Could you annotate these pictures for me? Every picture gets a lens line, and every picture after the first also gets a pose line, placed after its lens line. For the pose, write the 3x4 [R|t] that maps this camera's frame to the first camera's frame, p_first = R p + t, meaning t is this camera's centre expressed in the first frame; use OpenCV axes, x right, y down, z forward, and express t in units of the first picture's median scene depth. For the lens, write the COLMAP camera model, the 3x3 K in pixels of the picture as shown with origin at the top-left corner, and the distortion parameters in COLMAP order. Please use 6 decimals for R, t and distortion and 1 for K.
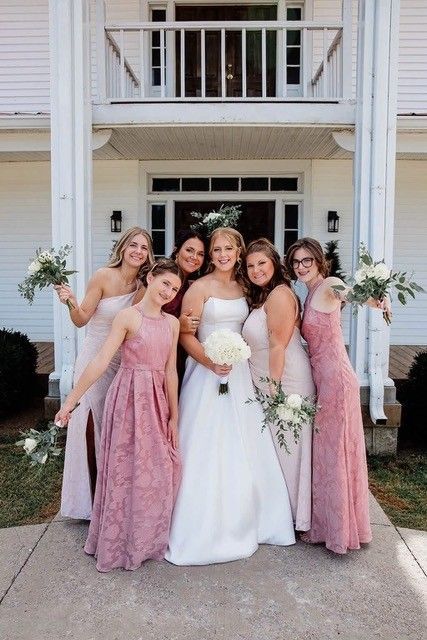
lens RADIAL K [[782.5, 0, 213.5], [0, 782.5, 320.0], [0, 0, 1]] dist [-0.016700, 0.016084]
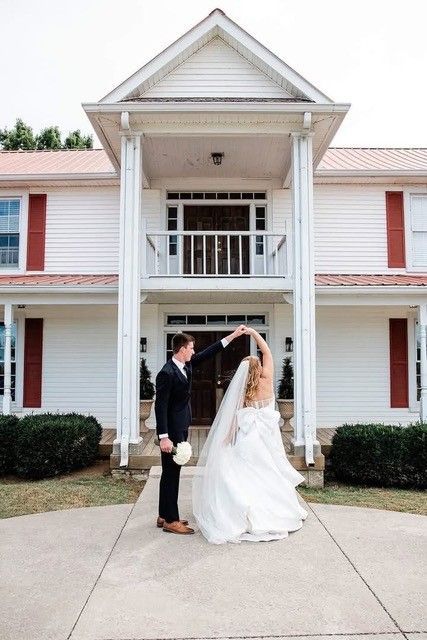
lens RADIAL K [[554.2, 0, 213.5], [0, 554.2, 320.0], [0, 0, 1]] dist [0.002491, 0.000415]
pose [[0.999930, -0.005080, 0.010659, -0.007419], [0.006783, 0.986031, -0.166424, 0.011539], [-0.009664, 0.166484, 0.985997, -0.163168]]
